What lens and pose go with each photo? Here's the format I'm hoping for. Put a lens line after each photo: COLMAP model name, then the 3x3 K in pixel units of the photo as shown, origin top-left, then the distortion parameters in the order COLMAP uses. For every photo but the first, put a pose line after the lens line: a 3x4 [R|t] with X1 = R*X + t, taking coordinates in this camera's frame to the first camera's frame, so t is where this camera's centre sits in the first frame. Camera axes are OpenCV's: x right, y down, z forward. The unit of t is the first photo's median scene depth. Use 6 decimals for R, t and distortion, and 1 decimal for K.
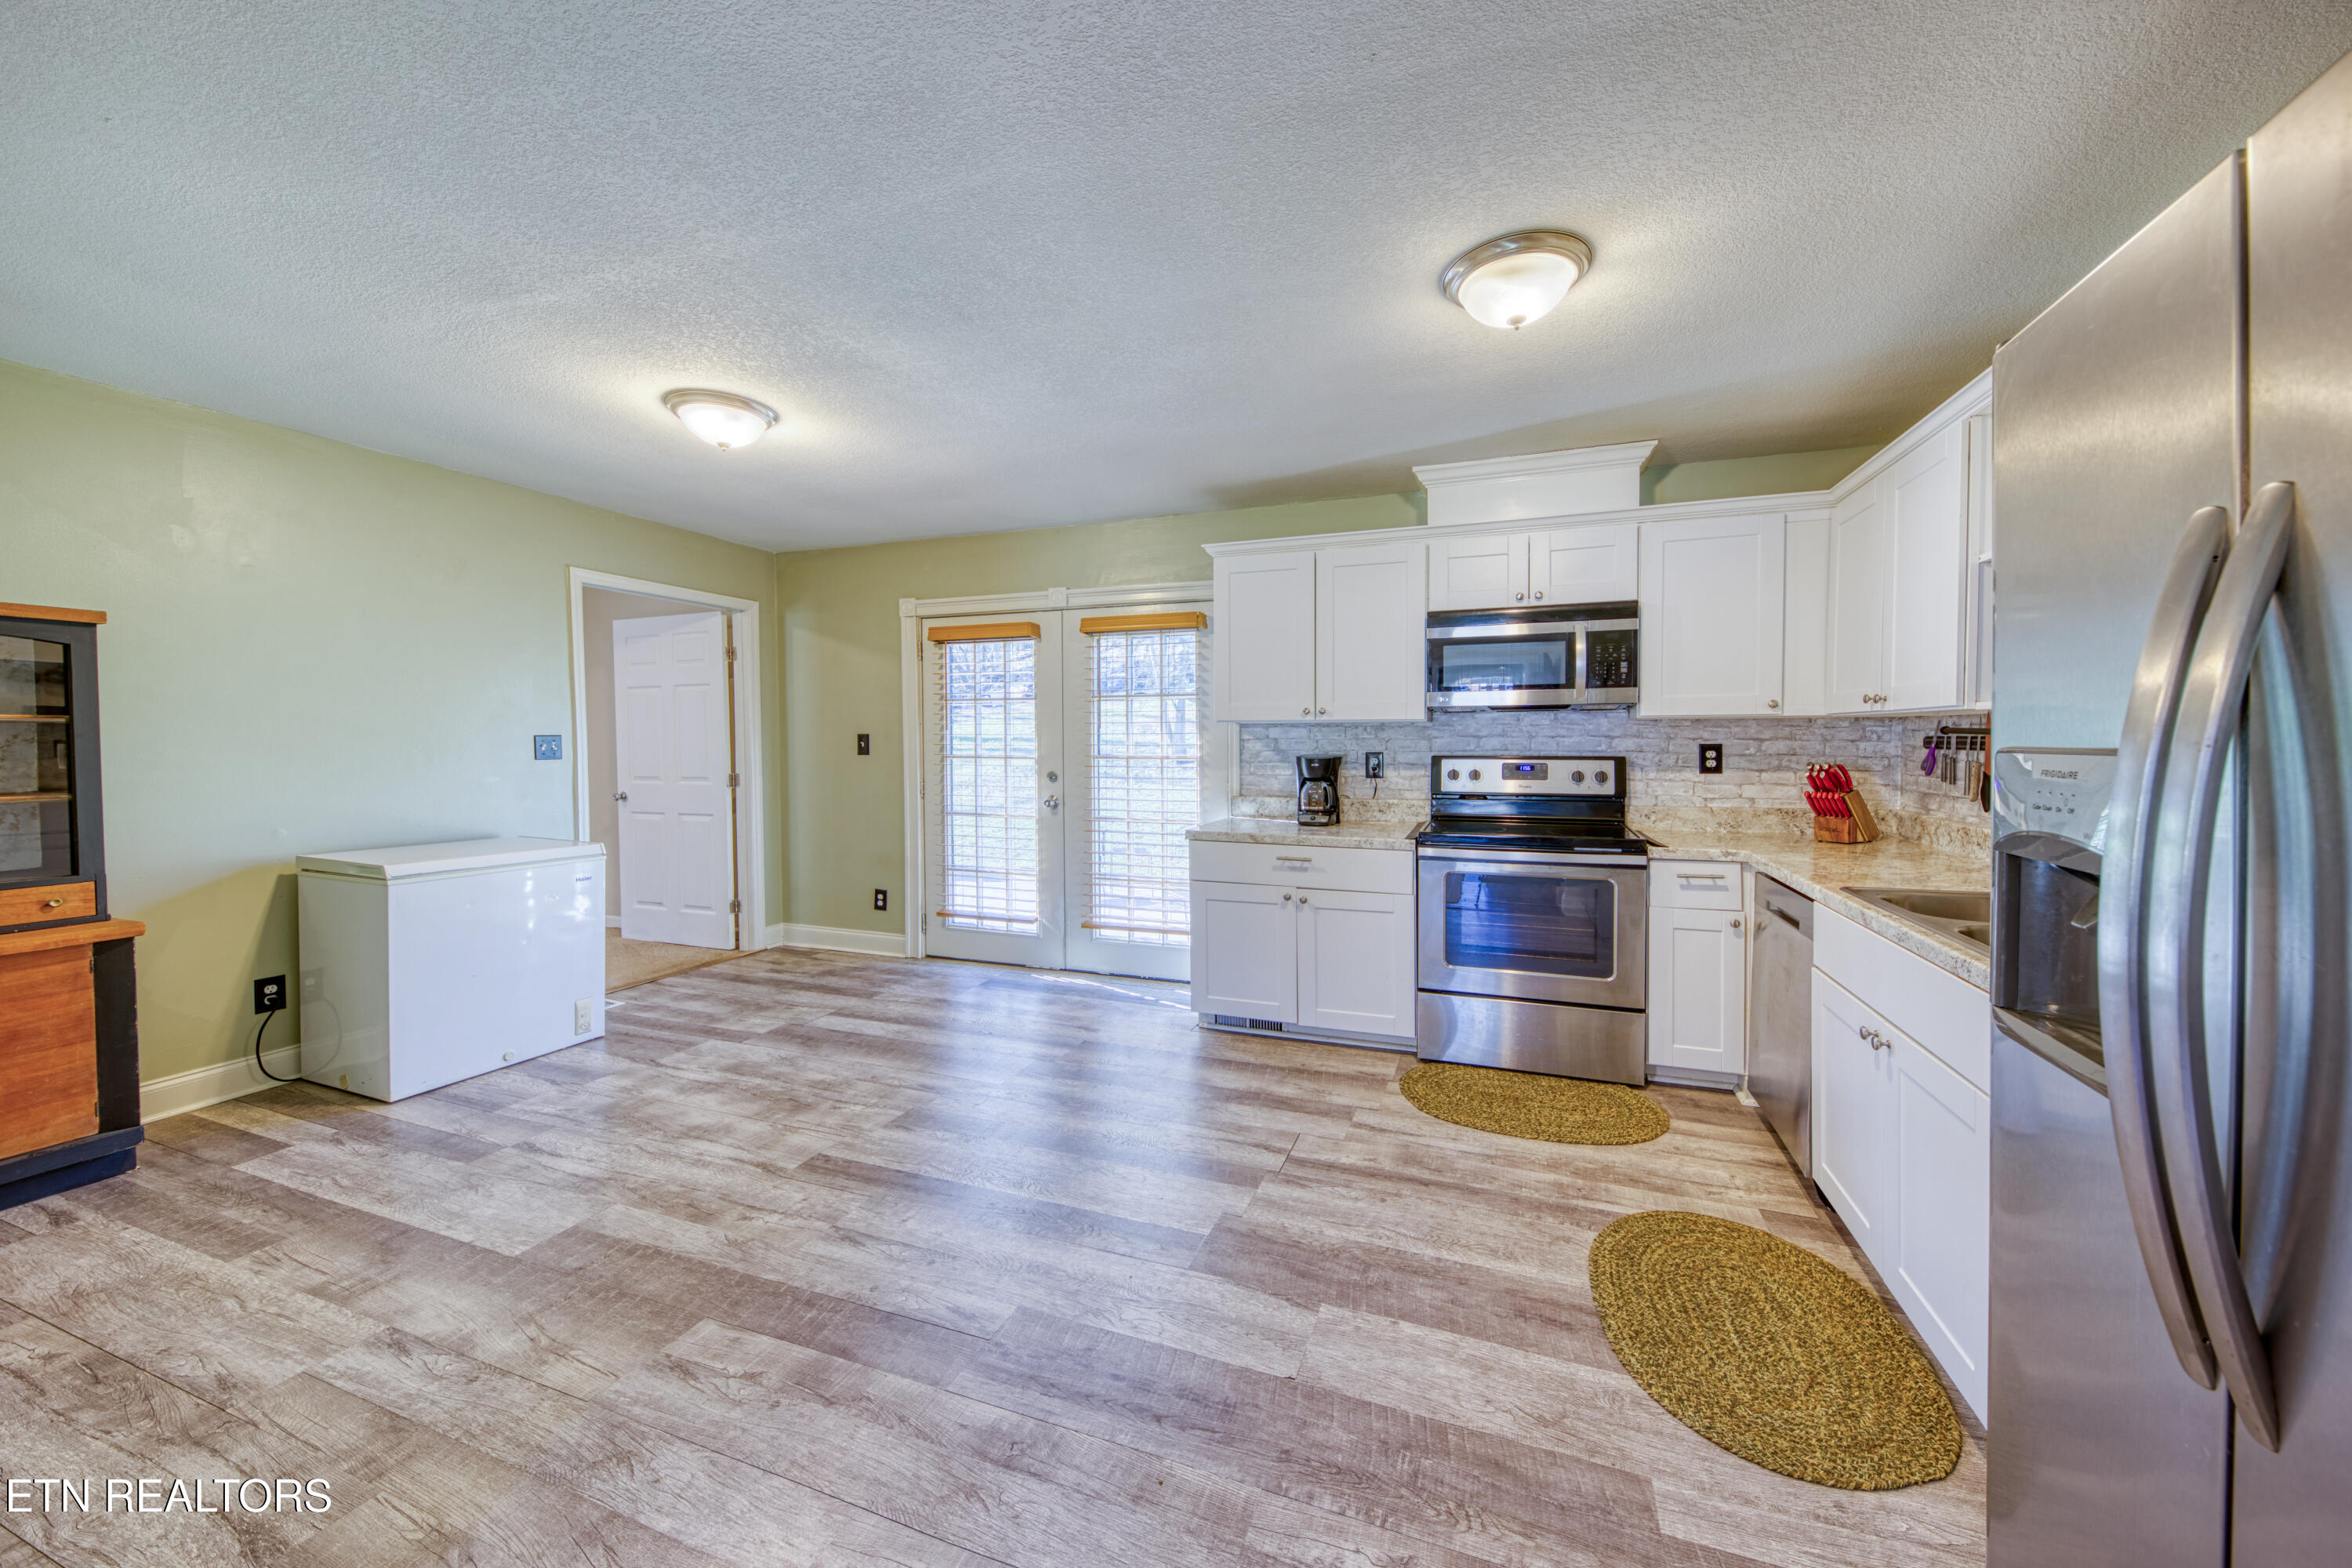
lens RADIAL K [[807.8, 0, 1226.1], [0, 807.8, 762.5], [0, 0, 1]] dist [0.000663, -0.003642]
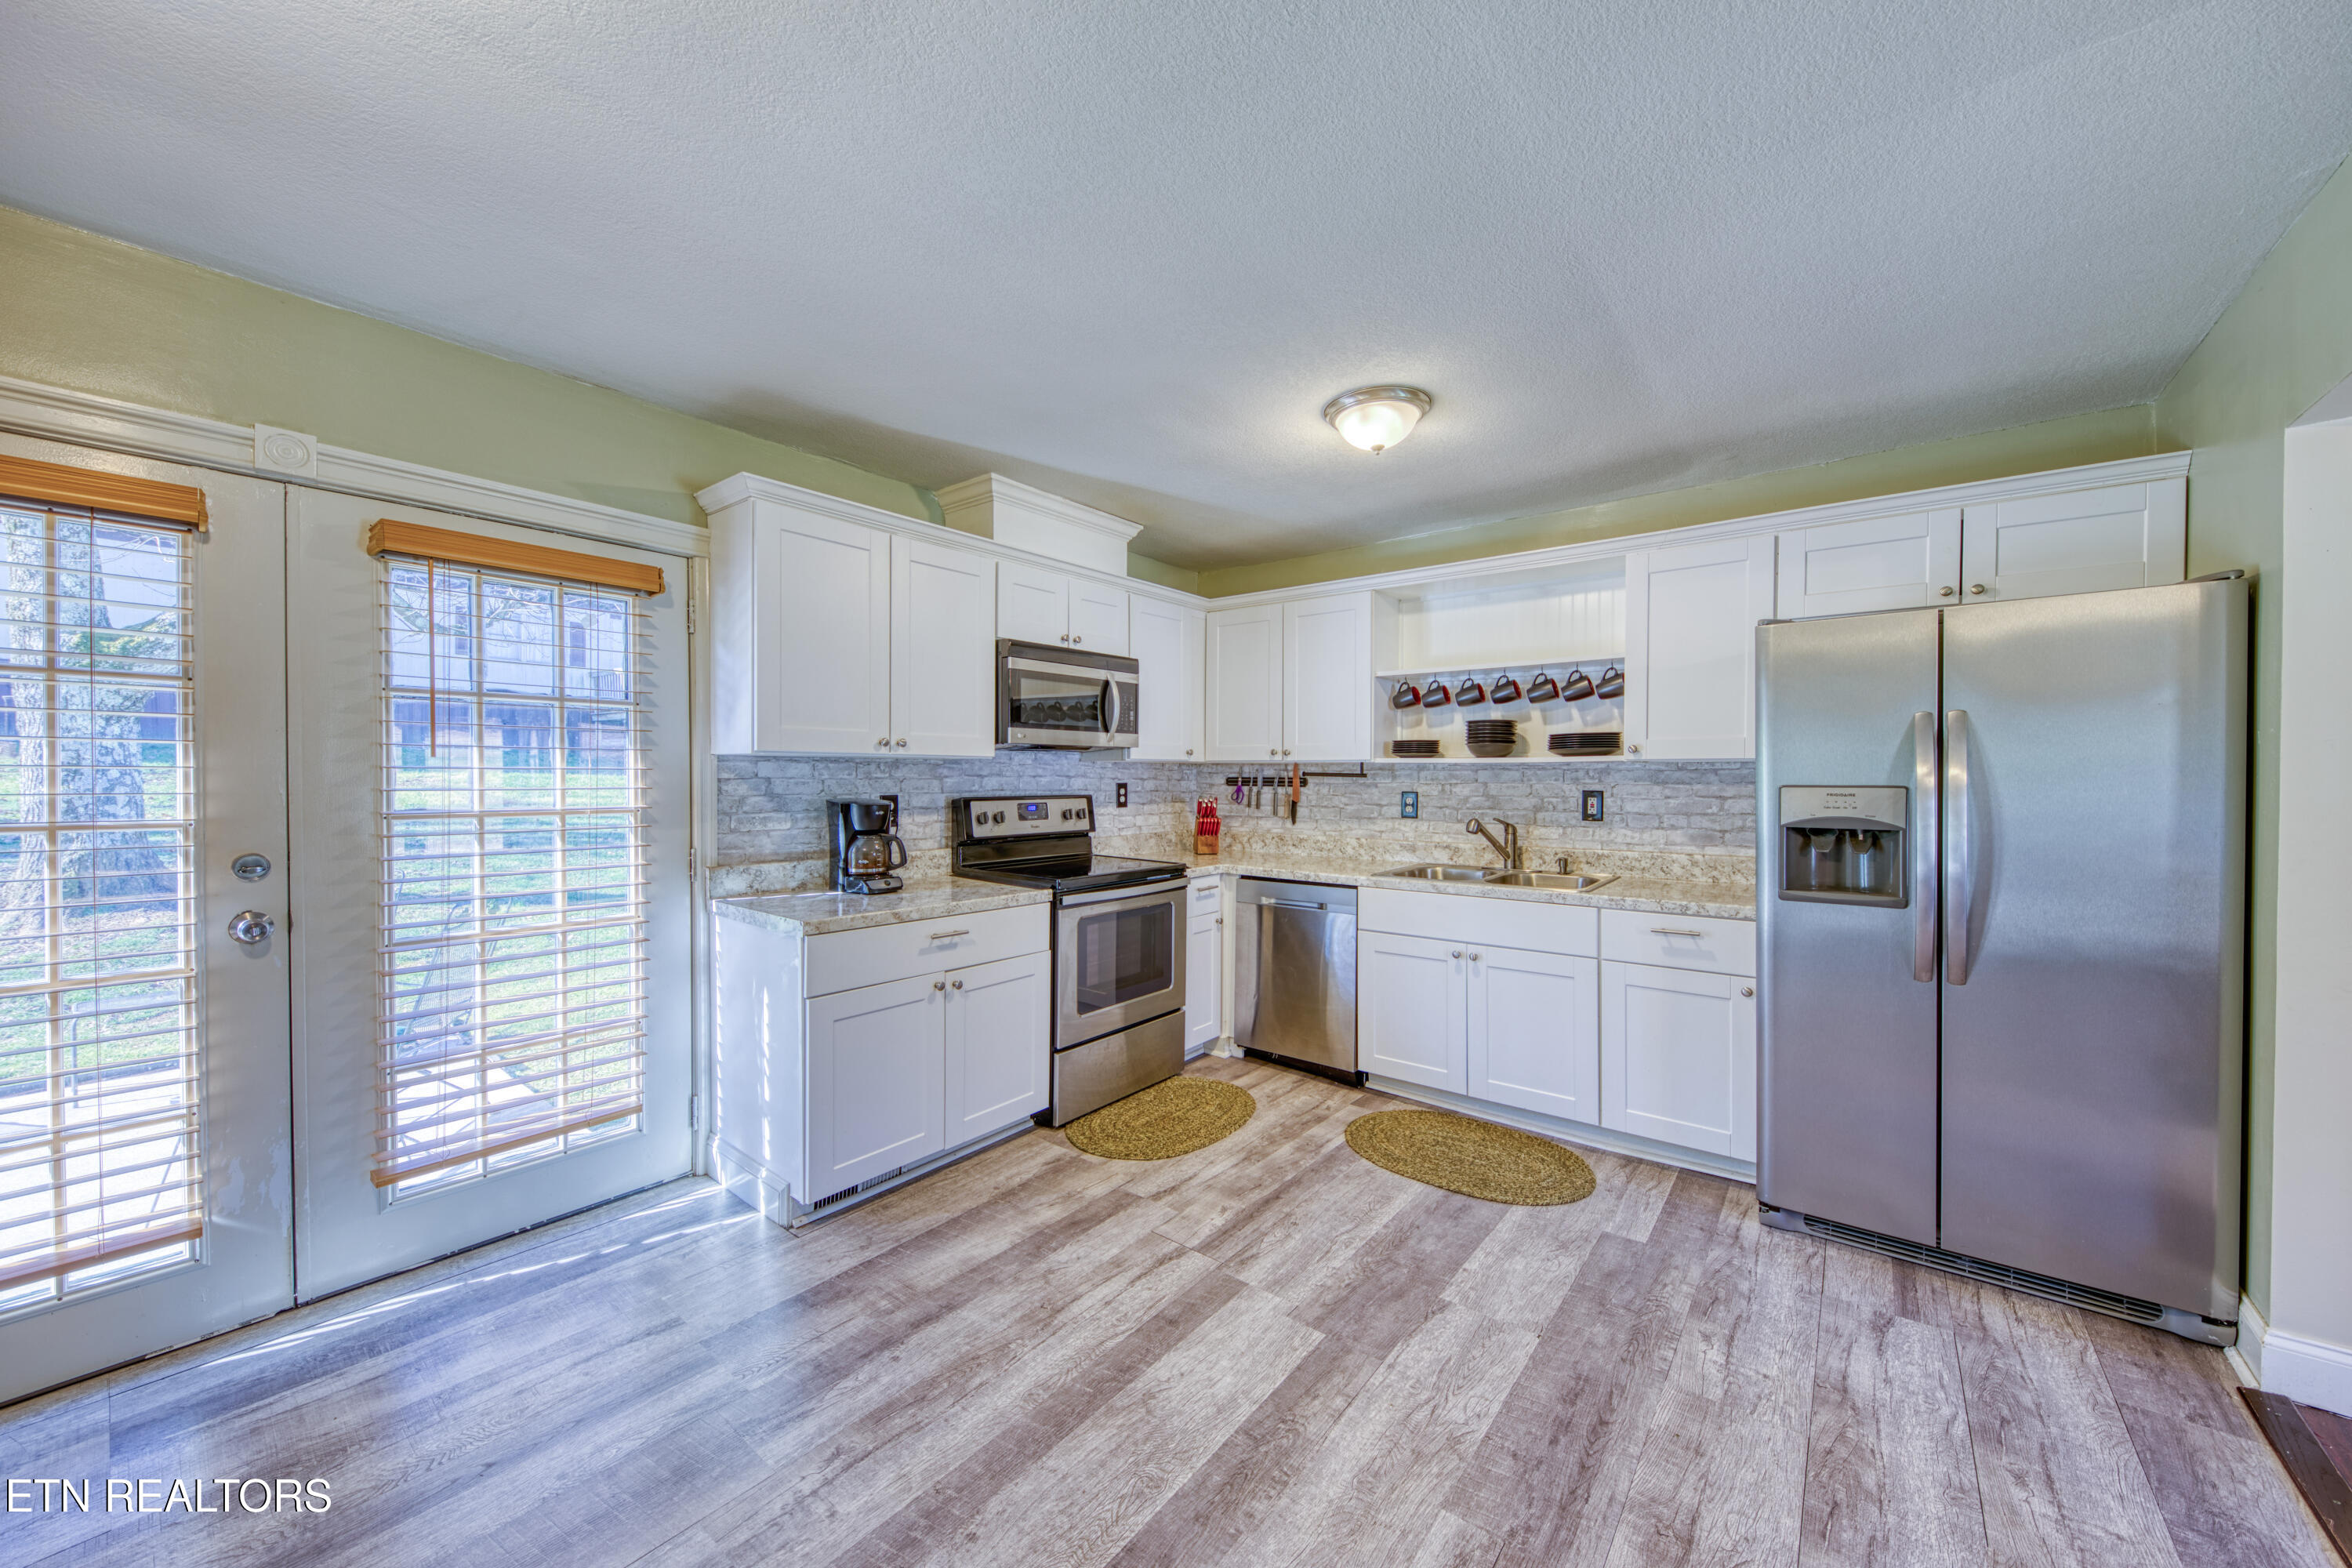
lens RADIAL K [[869.8, 0, 1157.9], [0, 869.8, 786.7], [0, 0, 1]] dist [0.011317, -0.007702]
pose [[0.349491, -0.008912, 0.936897, -0.639223], [0.023904, 0.999714, 0.000593, -0.018136], [-0.936635, 0.022189, 0.349604, 0.530875]]
